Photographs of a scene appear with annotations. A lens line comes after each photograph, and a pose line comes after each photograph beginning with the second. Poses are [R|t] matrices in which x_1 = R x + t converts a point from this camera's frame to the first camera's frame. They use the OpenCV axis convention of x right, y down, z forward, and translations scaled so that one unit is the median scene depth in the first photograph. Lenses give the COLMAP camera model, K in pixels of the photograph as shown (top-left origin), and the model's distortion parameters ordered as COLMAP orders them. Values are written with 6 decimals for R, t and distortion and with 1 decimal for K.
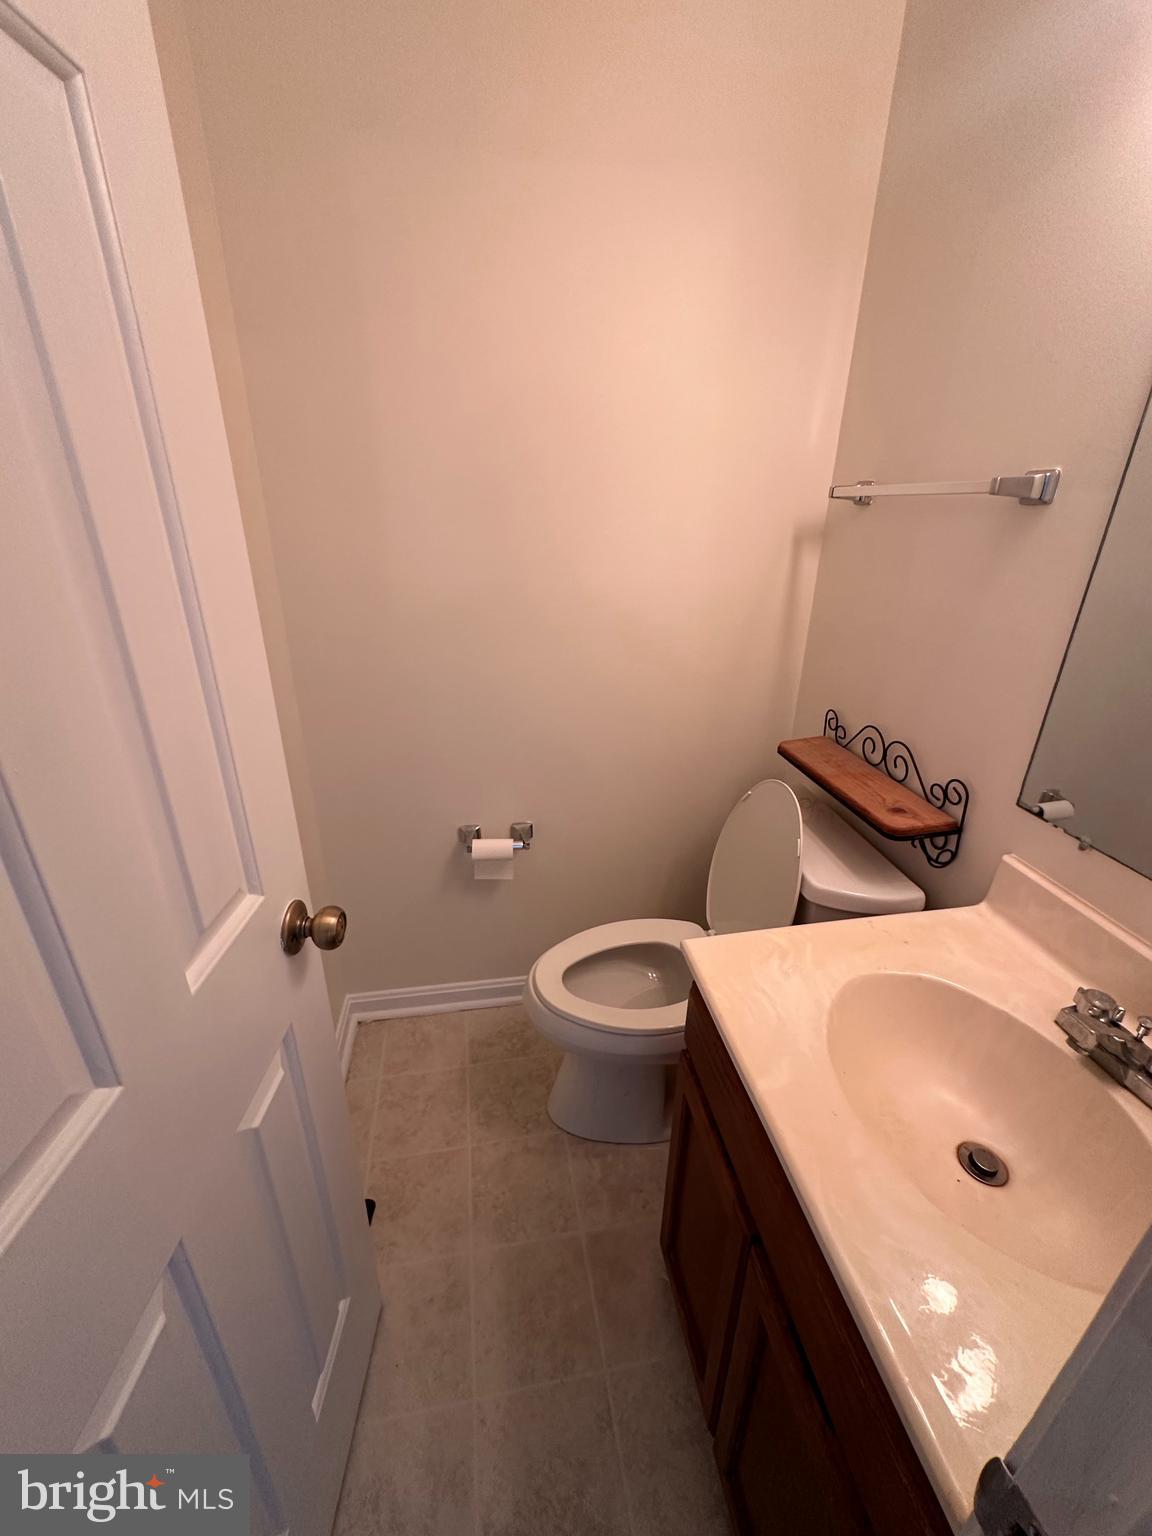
lens RADIAL K [[615.9, 0, 583.8], [0, 615.9, 763.2], [0, 0, 1]] dist [-0.006552, 0.001511]
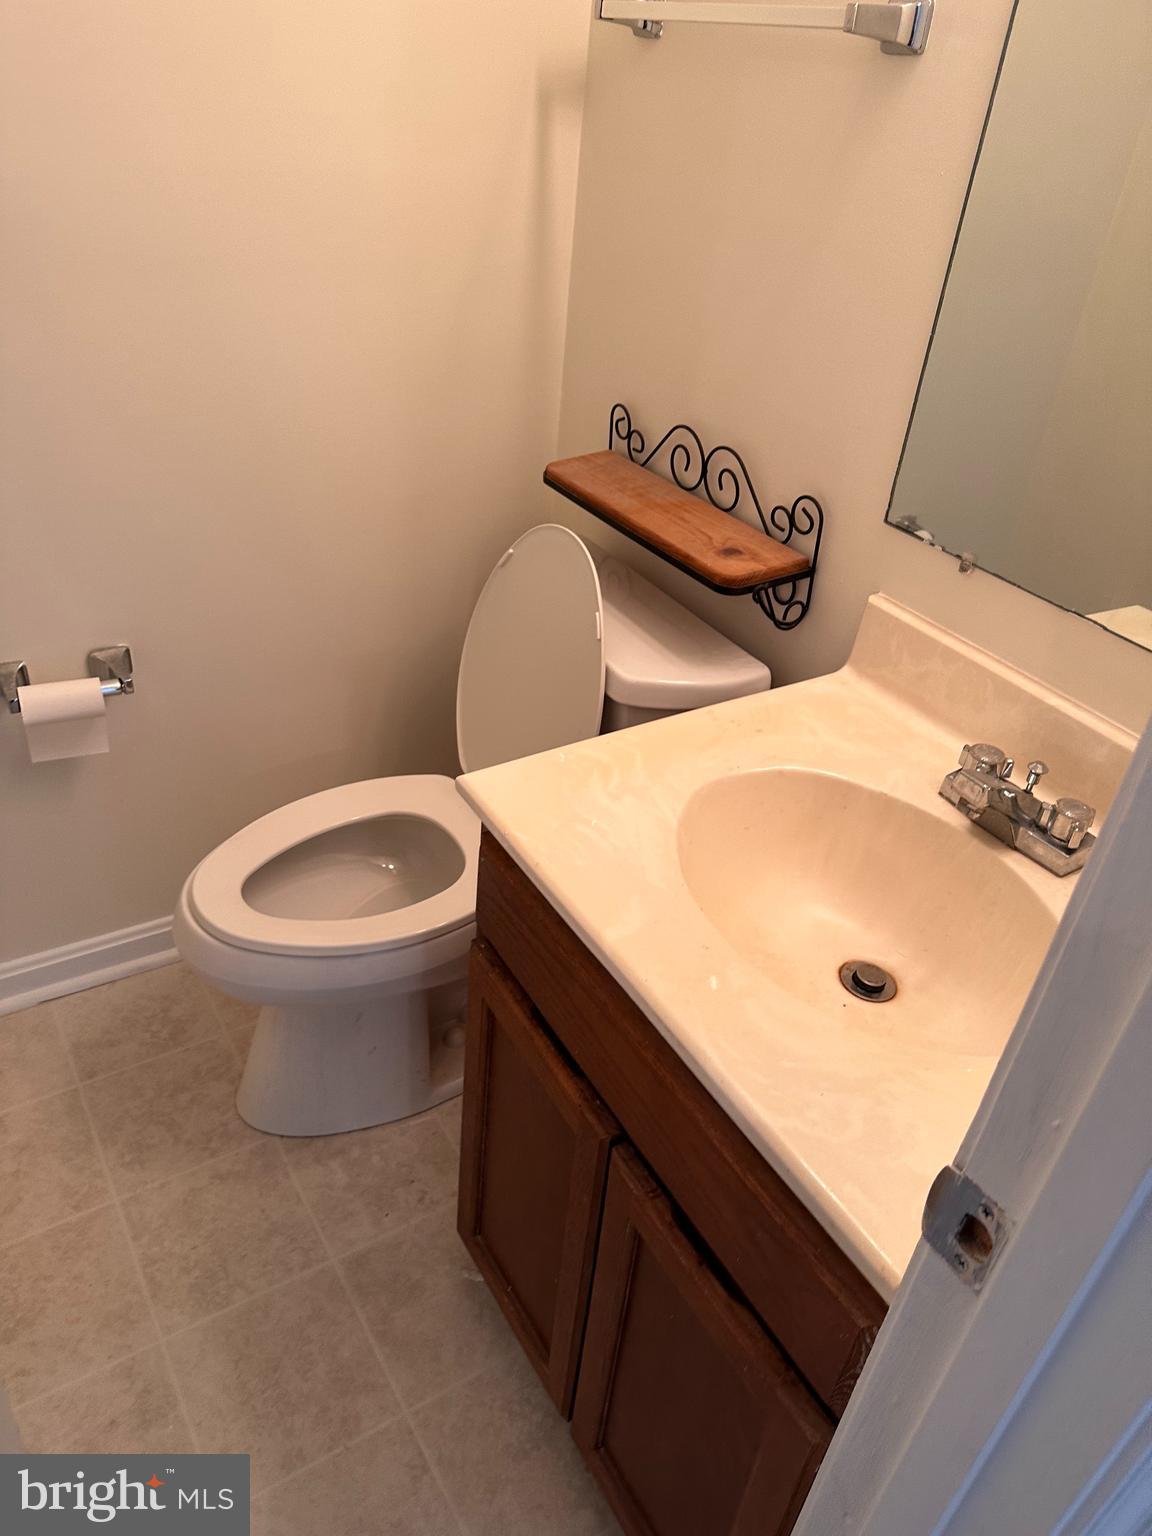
lens RADIAL K [[1078.5, 0, 578.6], [0, 1078.5, 764.4], [0, 0, 1]] dist [0.051642, -0.073285]
pose [[0.924712, -0.155146, 0.347617, -0.088134], [0.082733, 0.973258, 0.214297, 0.035180], [-0.371568, -0.169404, 0.912819, -0.055522]]
